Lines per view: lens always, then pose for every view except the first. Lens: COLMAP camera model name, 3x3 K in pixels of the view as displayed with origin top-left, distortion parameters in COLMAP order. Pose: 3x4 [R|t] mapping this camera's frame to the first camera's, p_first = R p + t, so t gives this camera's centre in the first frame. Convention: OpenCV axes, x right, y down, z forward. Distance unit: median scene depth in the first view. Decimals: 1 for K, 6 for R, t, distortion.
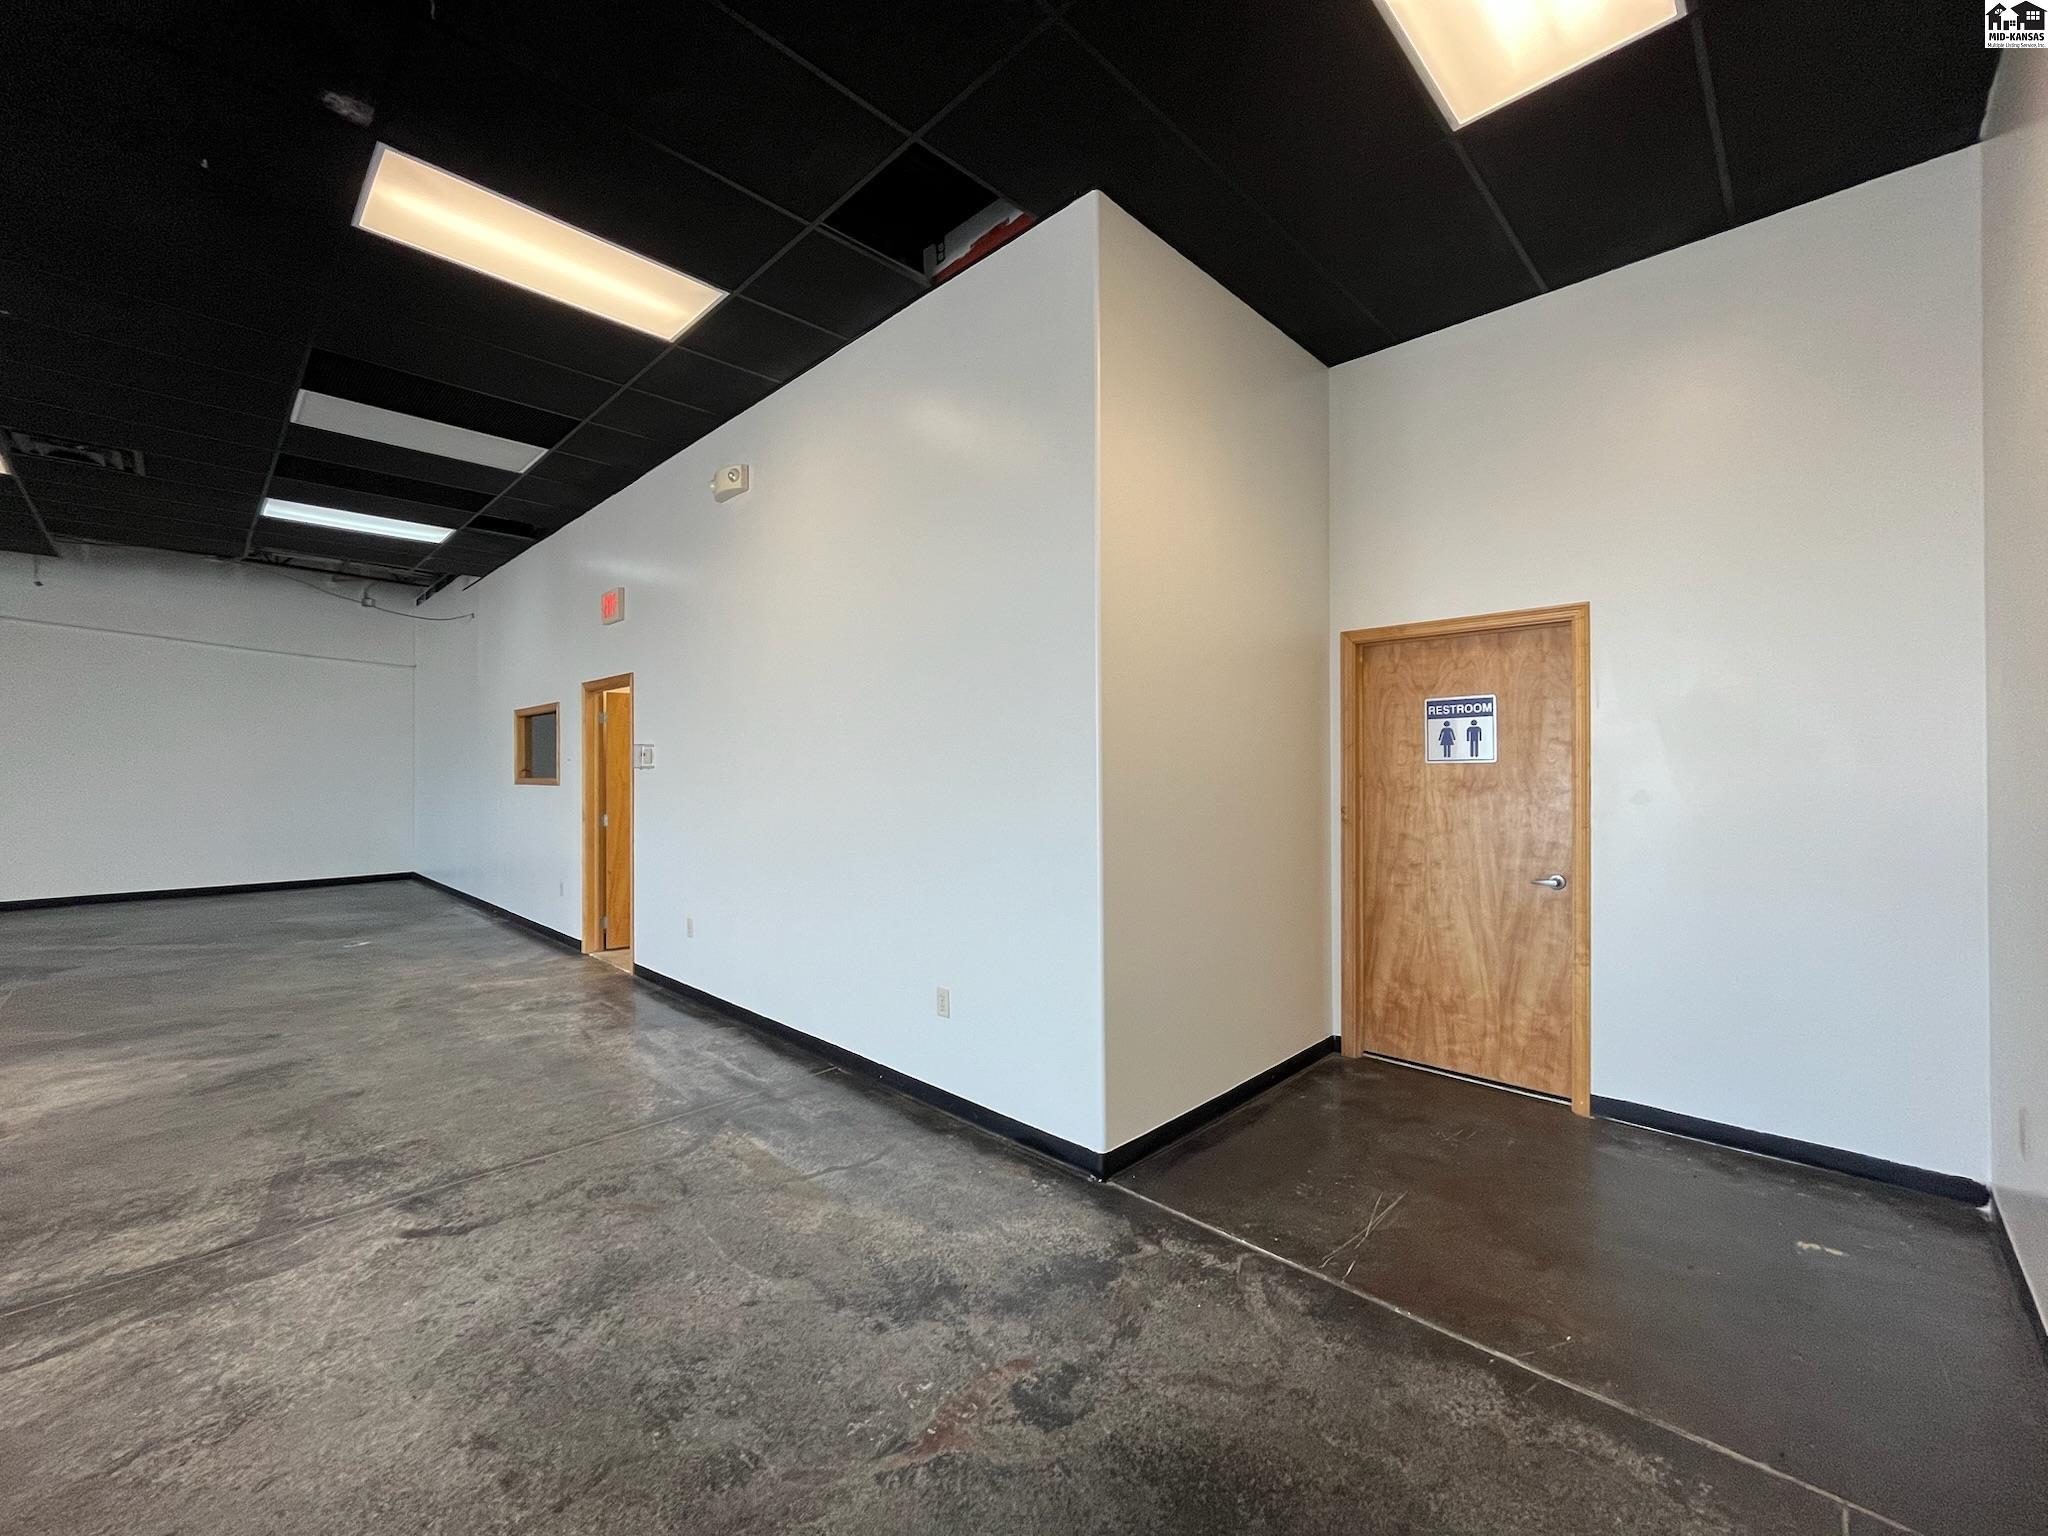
lens RADIAL K [[832.1, 0, 1019.1], [0, 832.1, 767.4], [0, 0, 1]] dist [-0.000289, -0.000217]
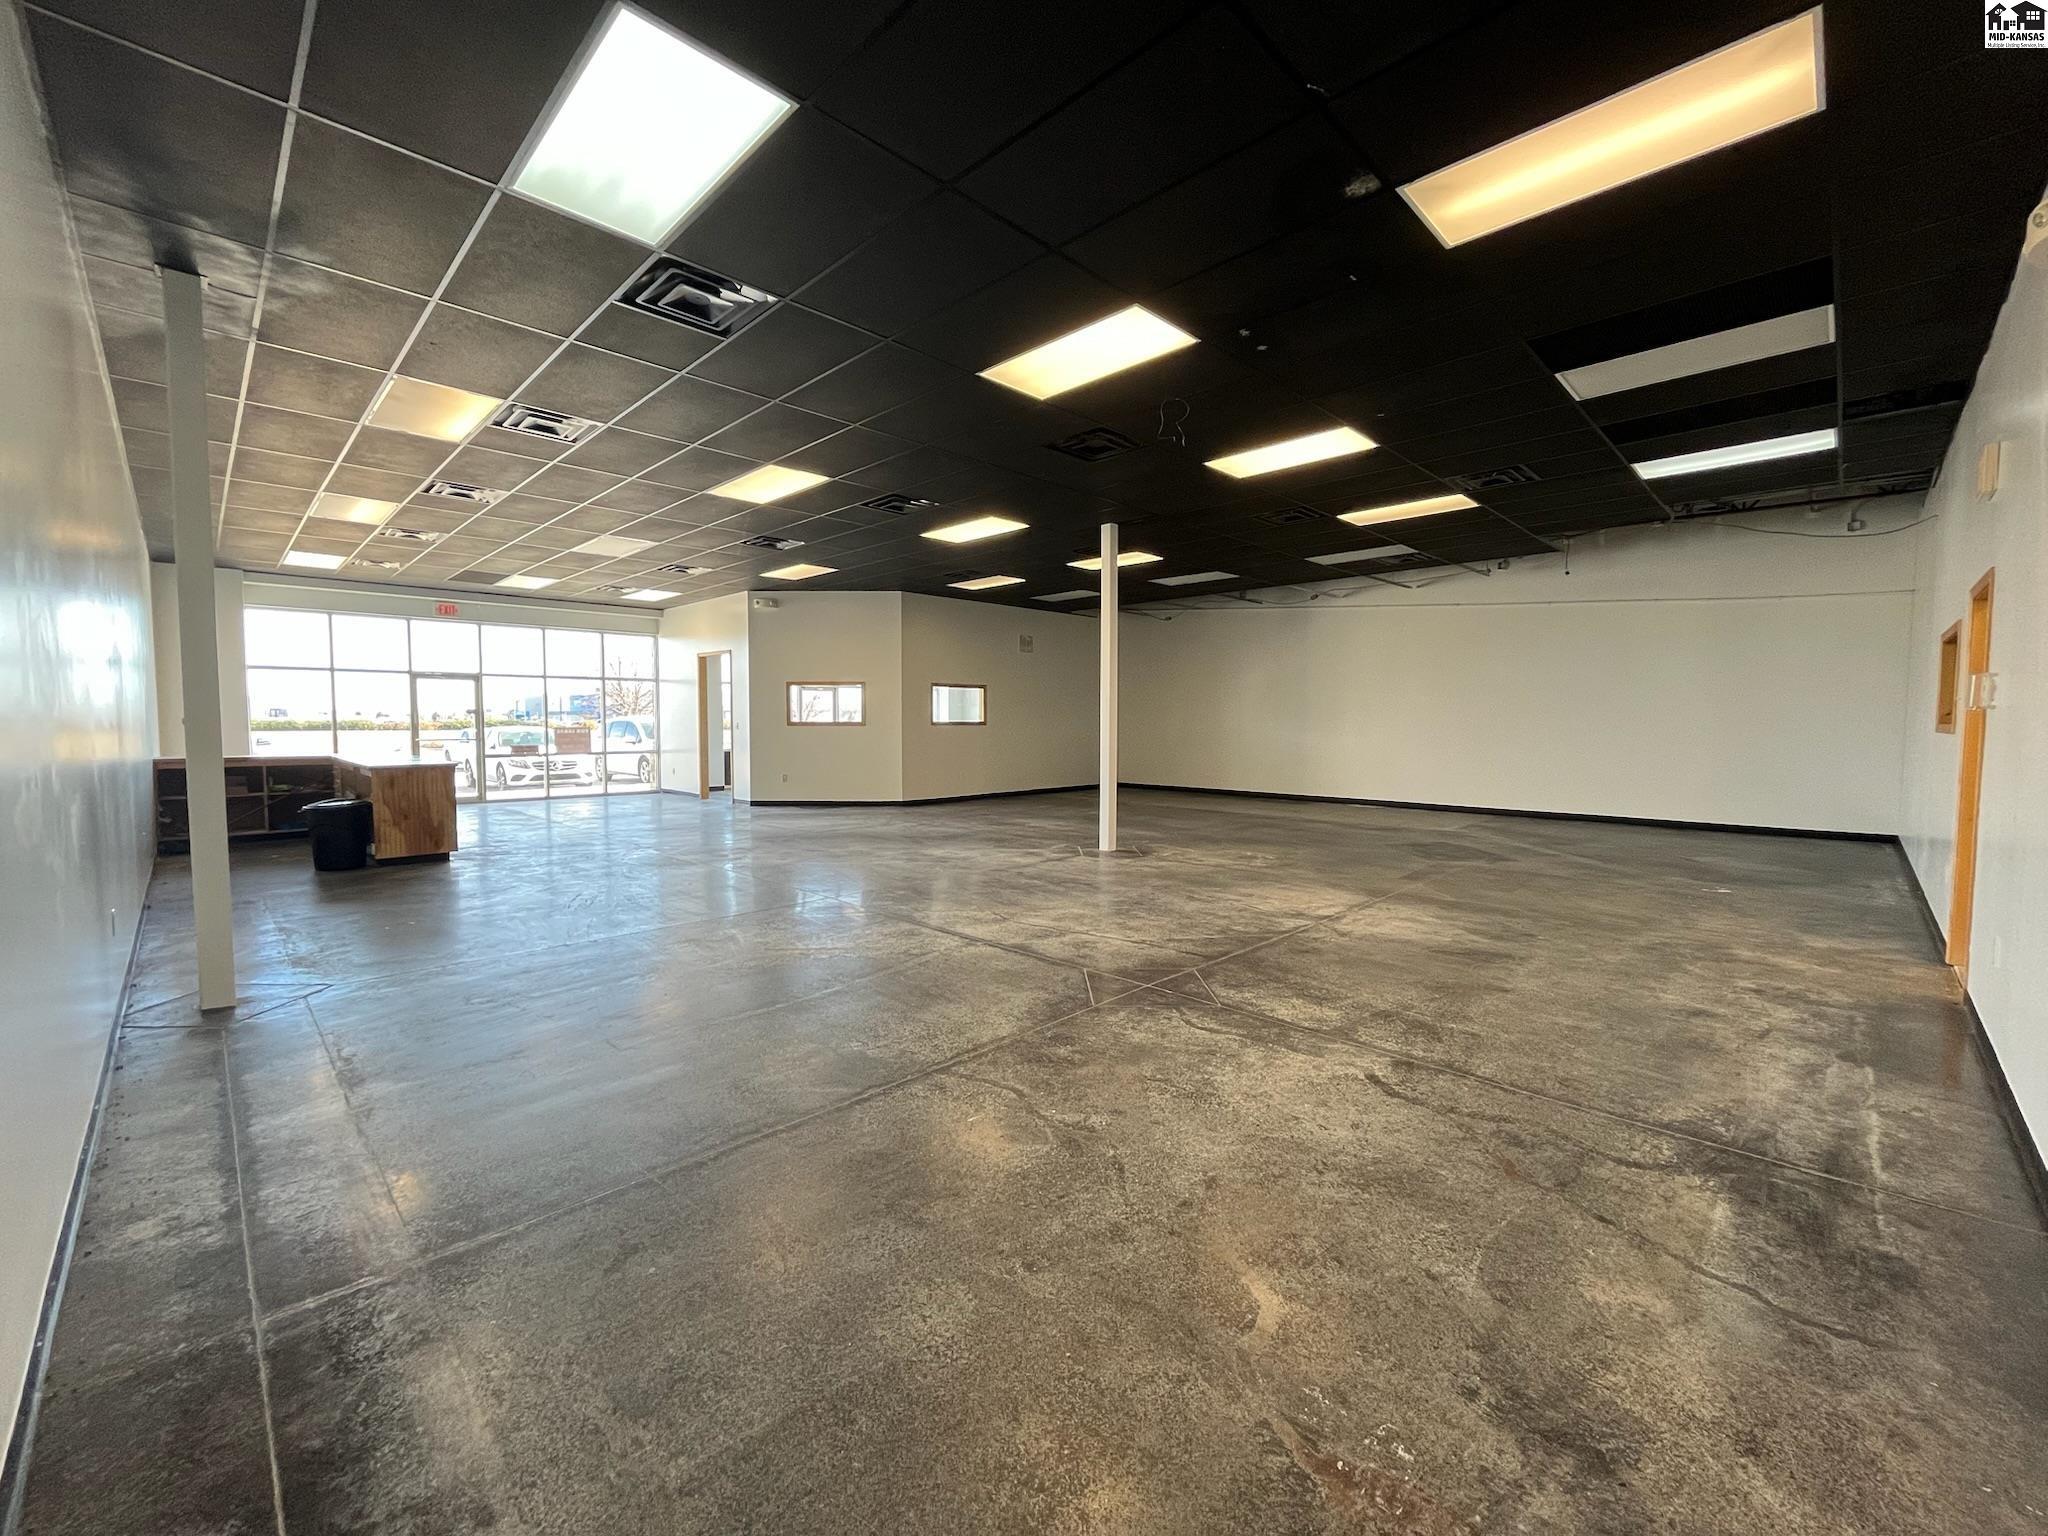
lens RADIAL K [[832.1, 0, 1019.1], [0, 832.1, 767.4], [0, 0, 1]] dist [-0.000289, -0.000217]
pose [[-0.008236, 0.059232, -0.998210, 0.473575], [0.003494, 0.998240, 0.059205, 0.012872], [0.999960, -0.003000, -0.008429, 0.443990]]
